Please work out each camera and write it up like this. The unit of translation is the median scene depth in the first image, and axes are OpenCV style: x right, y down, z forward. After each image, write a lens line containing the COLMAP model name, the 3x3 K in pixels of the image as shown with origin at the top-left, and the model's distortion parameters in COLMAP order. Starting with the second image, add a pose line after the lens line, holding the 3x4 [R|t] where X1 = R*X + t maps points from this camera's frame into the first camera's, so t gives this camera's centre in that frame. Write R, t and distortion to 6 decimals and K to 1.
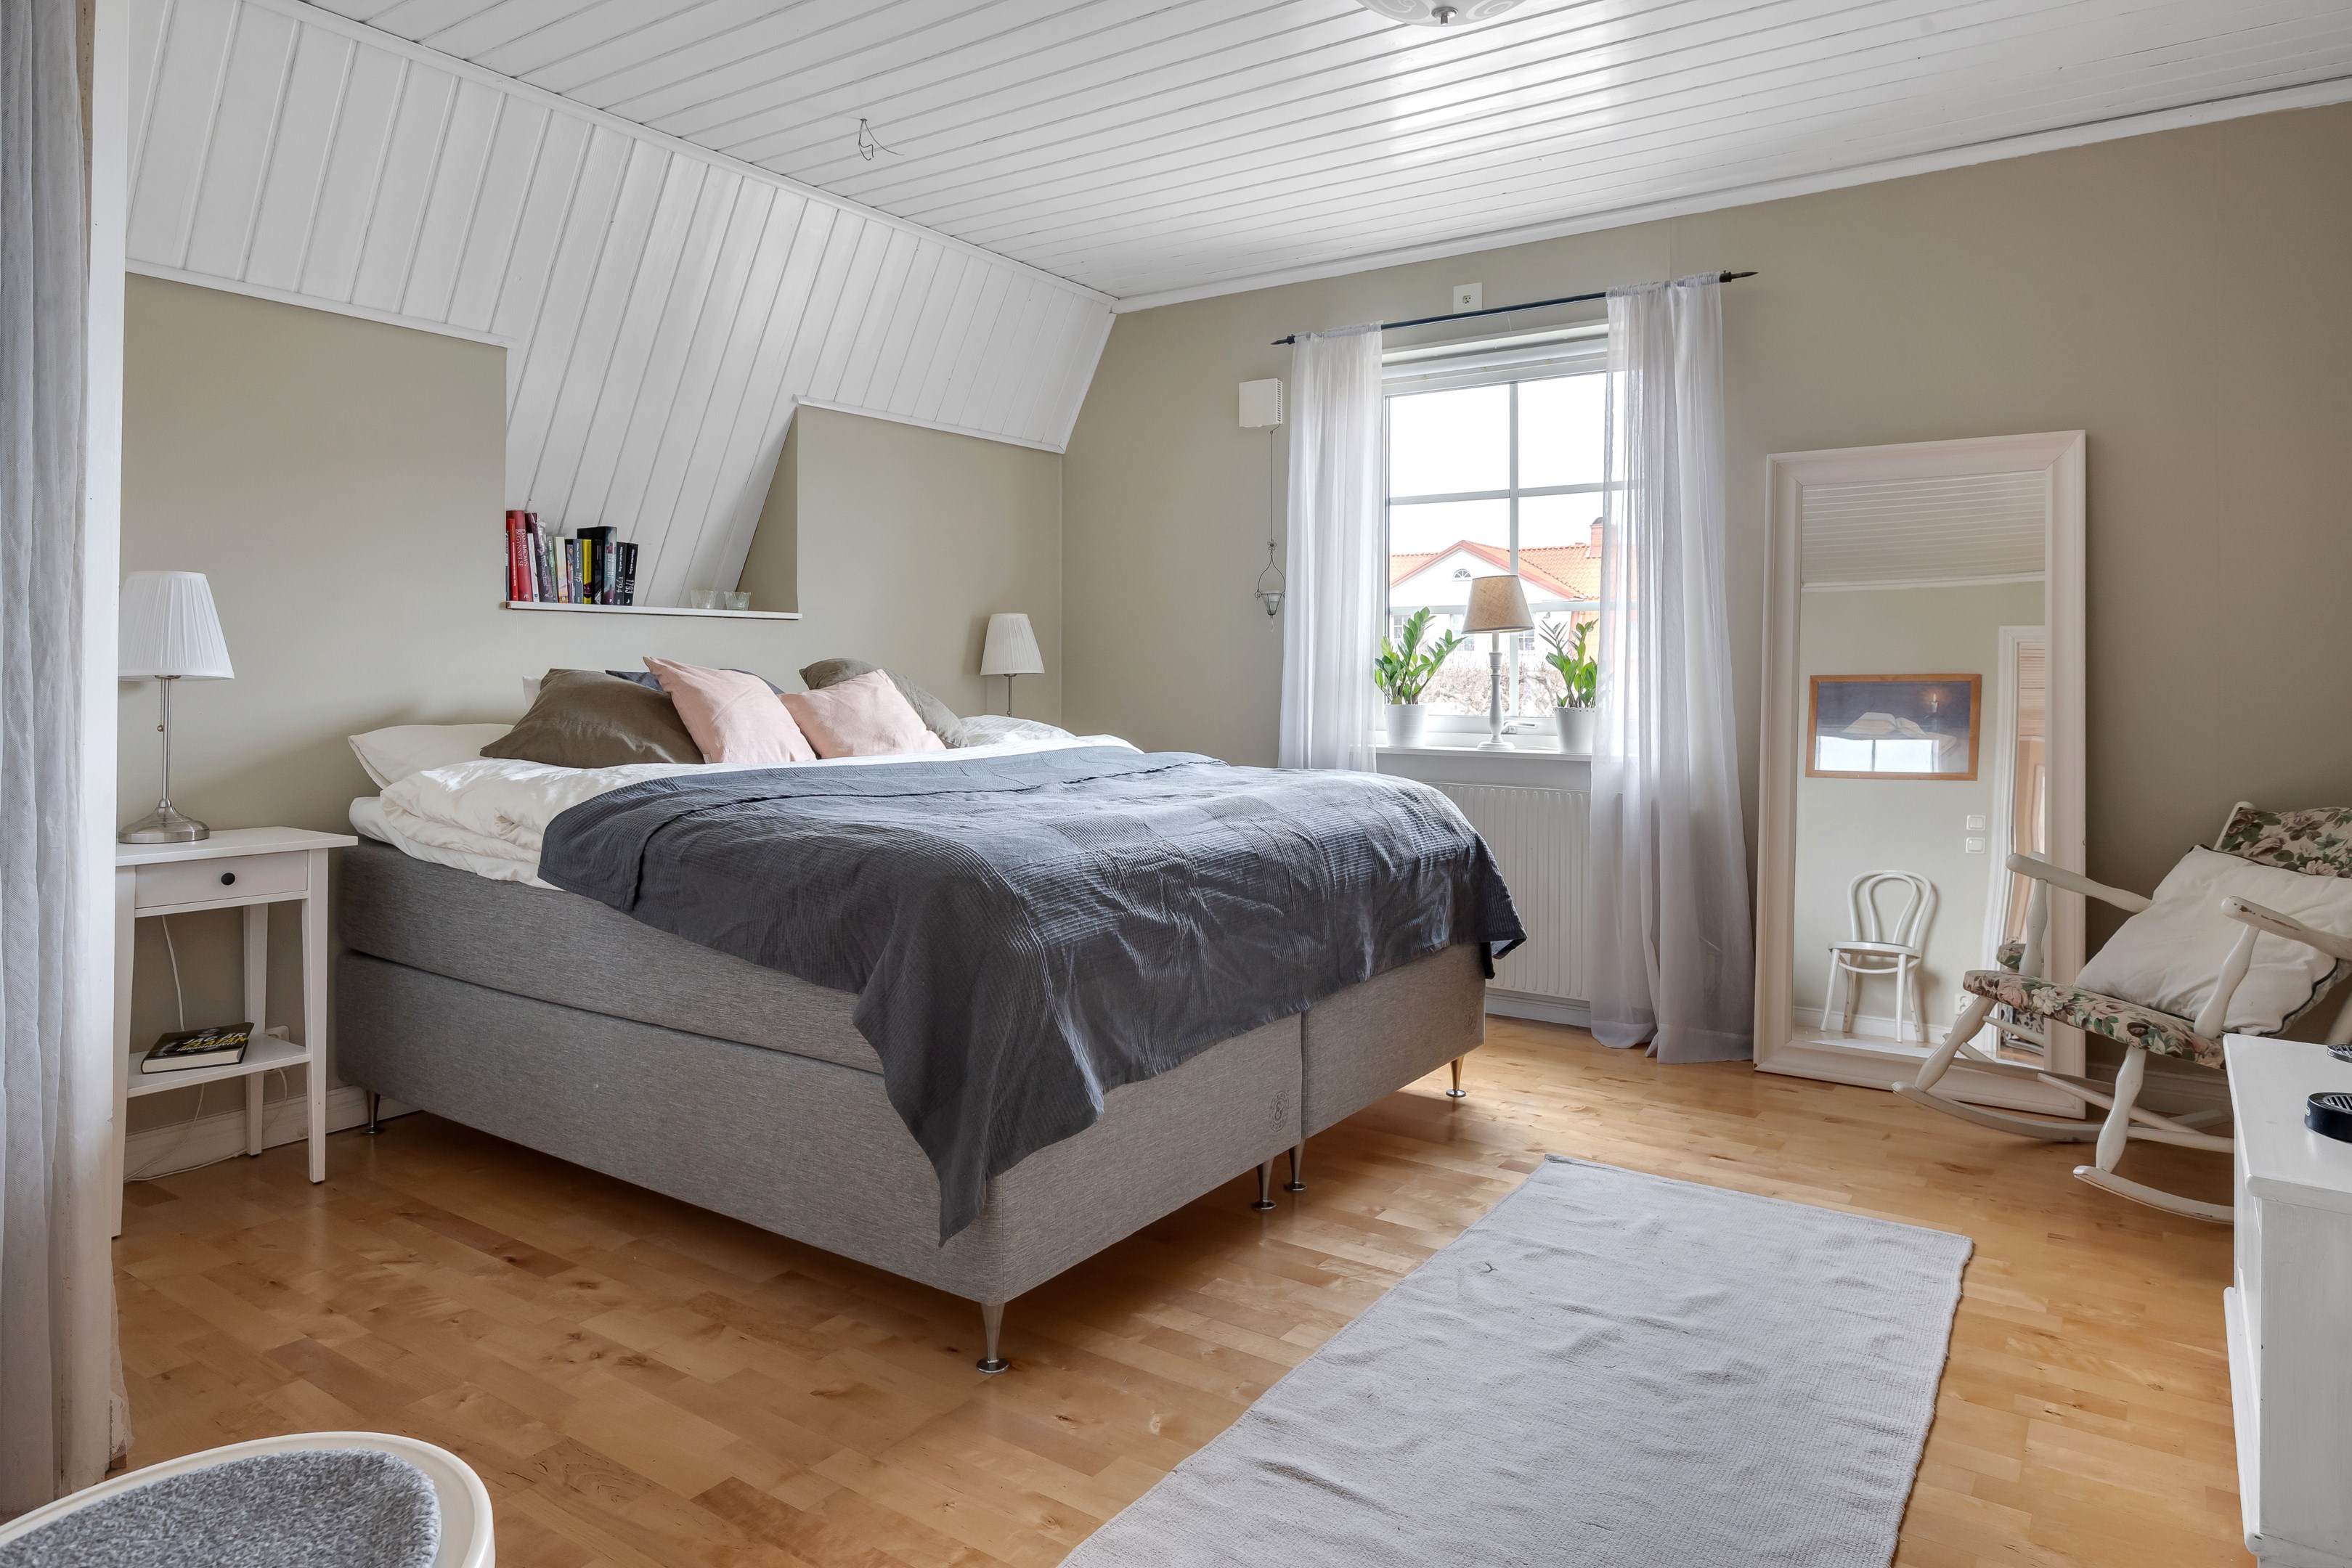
lens RADIAL K [[1431.2, 0, 1176.8], [0, 1431.2, 669.3], [0, 0, 1]] dist [0.027818, 0.000289]
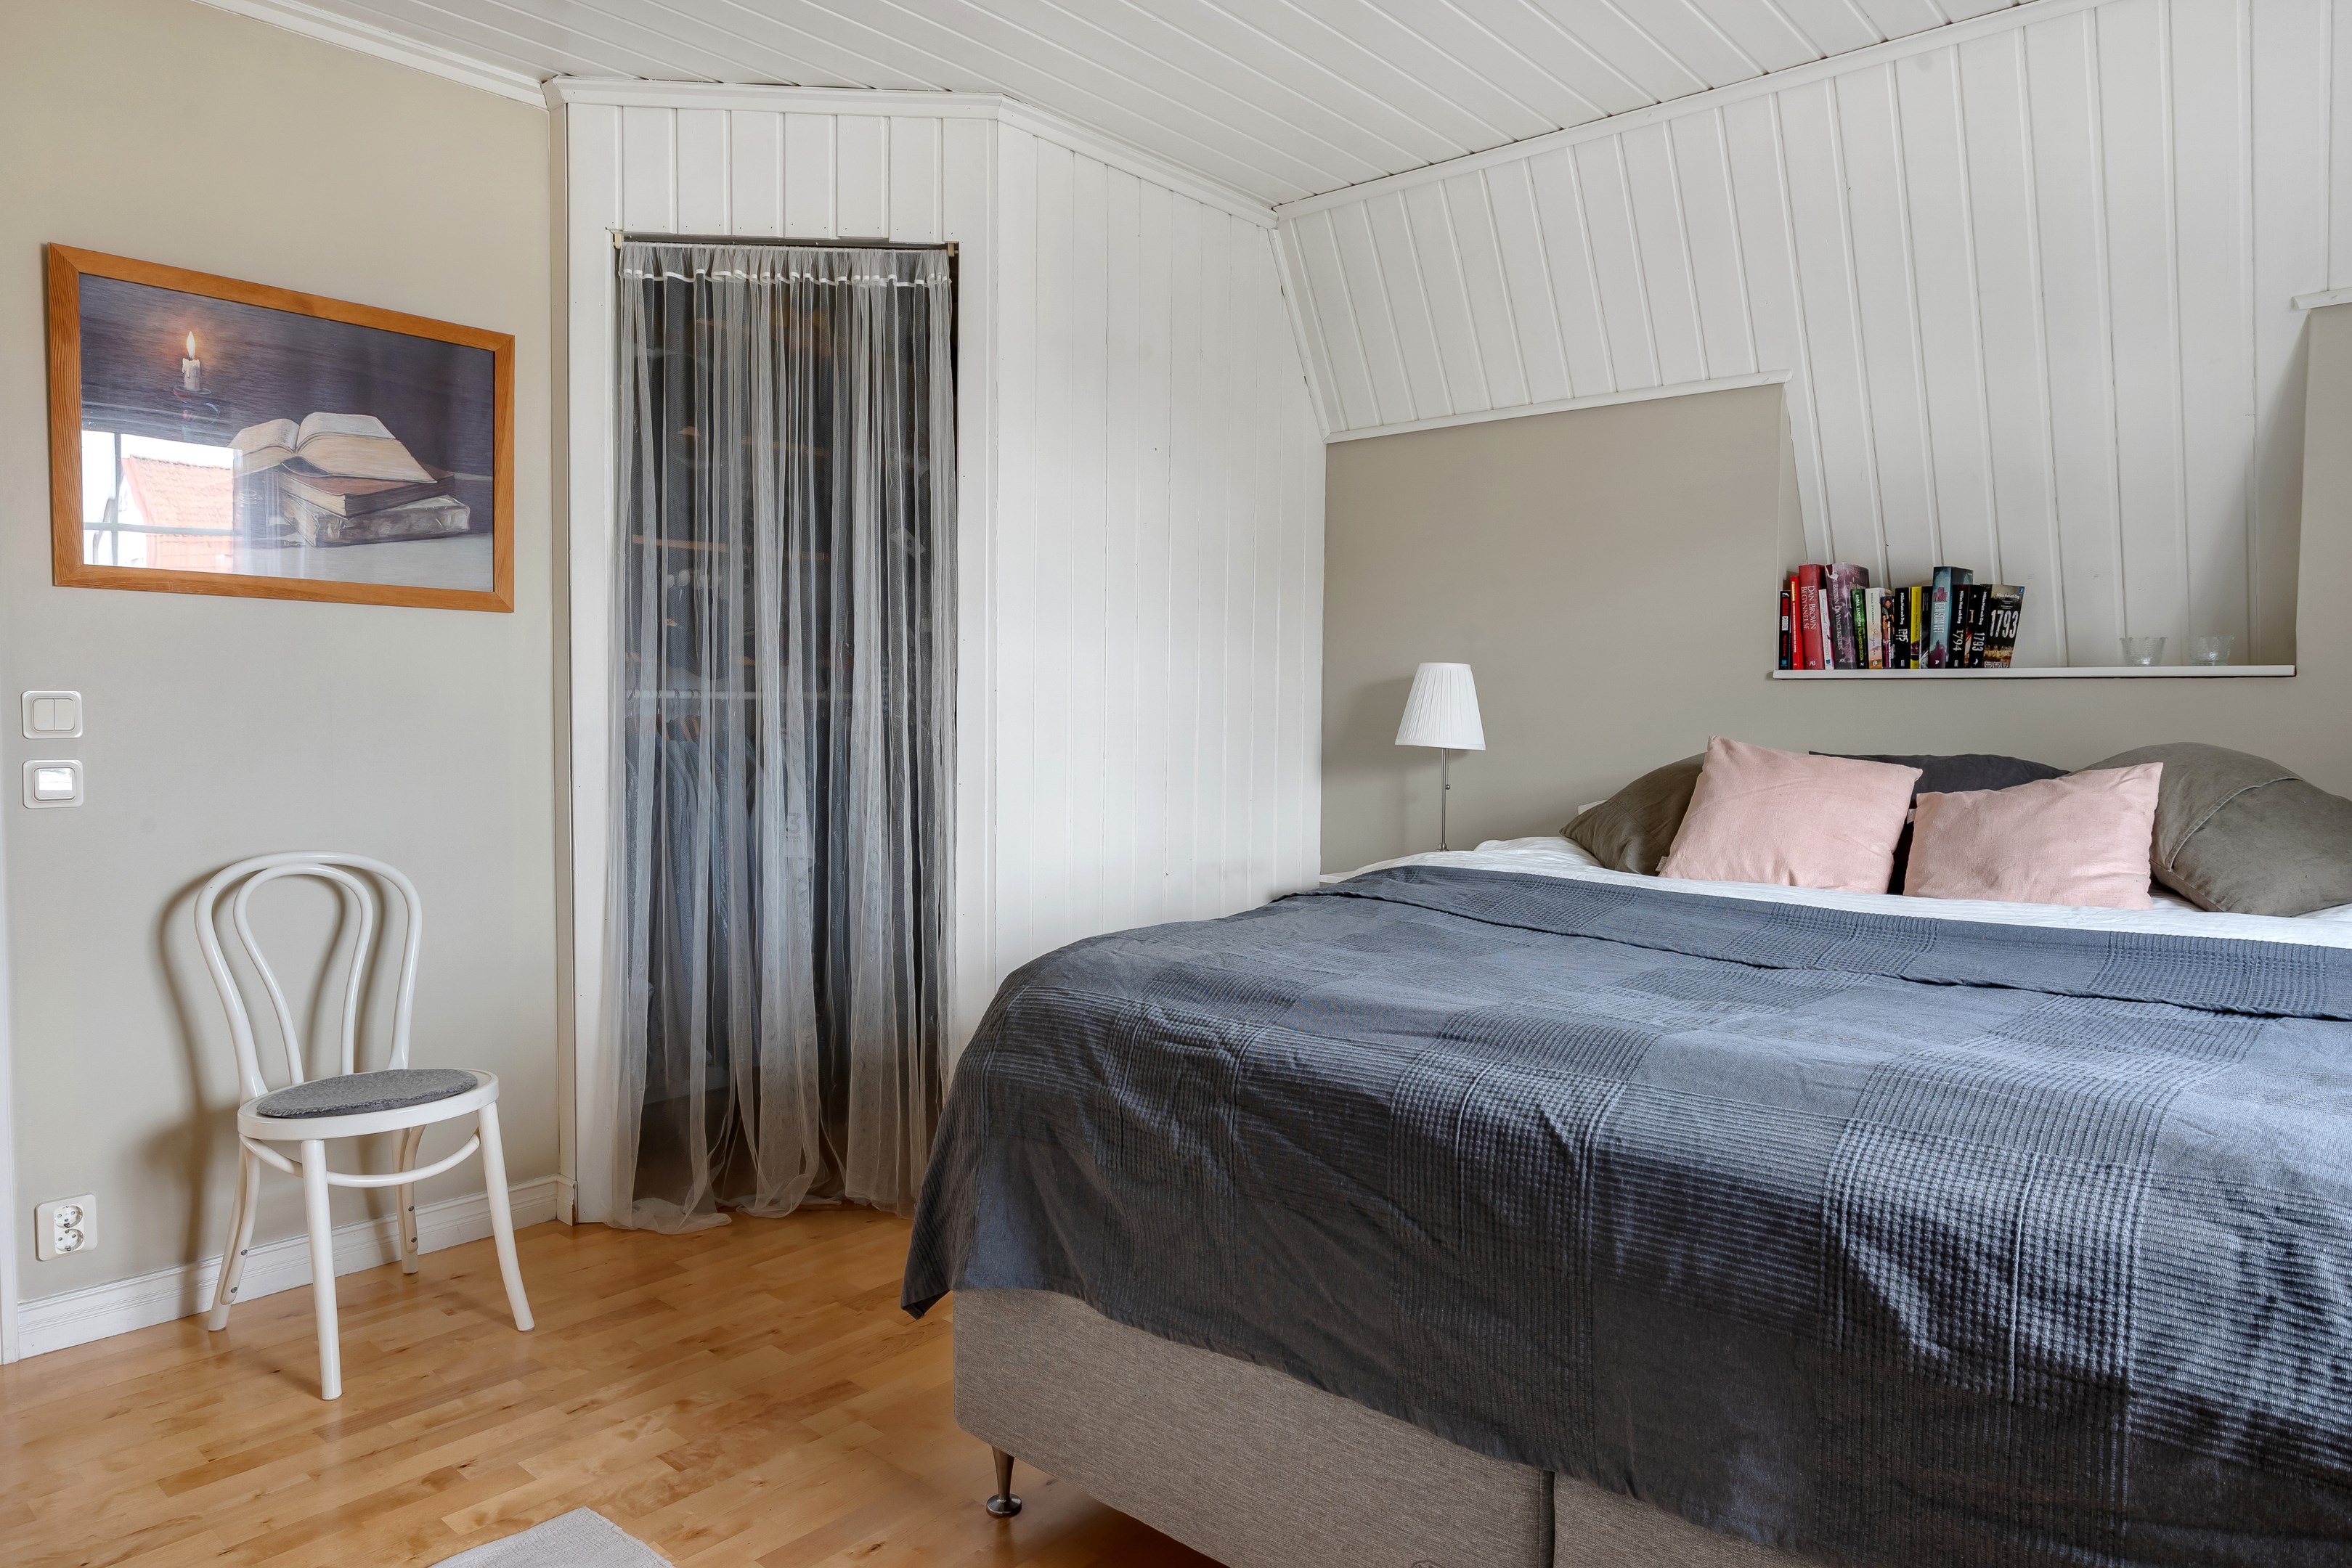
lens RADIAL K [[1459.2, 0, 1181.6], [0, 1459.2, 771.8], [0, 0, 1]] dist [0.003516, 0.000623]
pose [[-0.114394, 0.042033, -0.992546, 0.467223], [-0.010952, 0.998990, 0.043568, -0.020066], [0.993375, 0.015854, -0.113818, 0.731431]]
